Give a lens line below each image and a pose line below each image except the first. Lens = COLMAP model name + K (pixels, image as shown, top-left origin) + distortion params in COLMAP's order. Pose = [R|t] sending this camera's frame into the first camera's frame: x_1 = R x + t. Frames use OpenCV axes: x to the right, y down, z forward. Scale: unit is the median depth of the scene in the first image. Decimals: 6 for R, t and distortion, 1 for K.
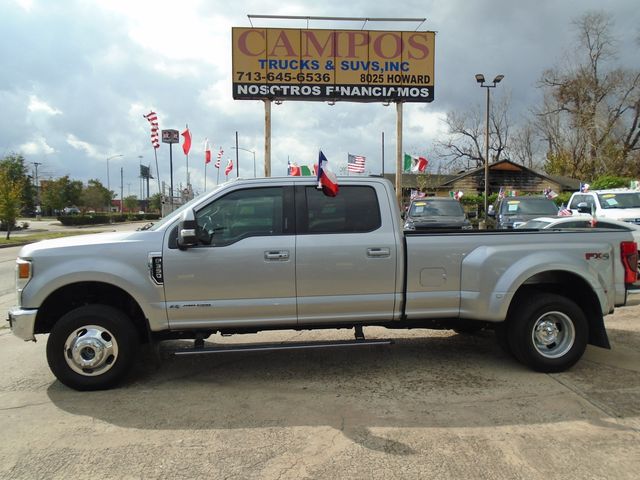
lens RADIAL K [[492.3, 0, 318.9], [0, 492.3, 239.1], [0, 0, 1]] dist [-0.013947, -0.007622]
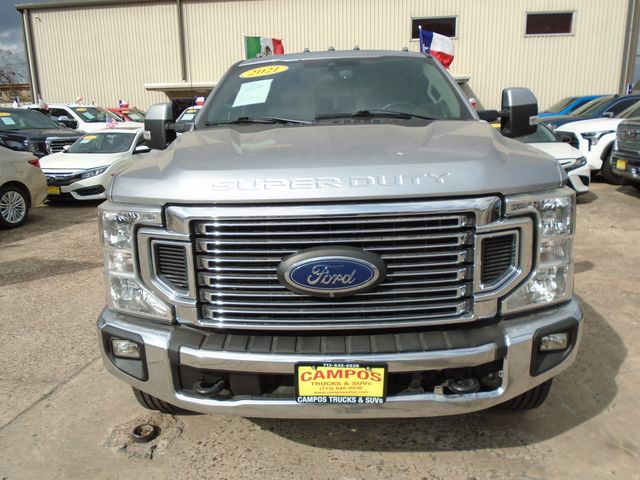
lens RADIAL K [[492.3, 0, 321.9], [0, 492.3, 237.5], [0, 0, 1]] dist [-0.013947, -0.007622]
pose [[0.175738, -0.218308, 0.959926, -1.019469], [0.075272, 0.975227, 0.208008, -0.015835], [-0.981555, 0.035701, 0.187817, 1.101236]]
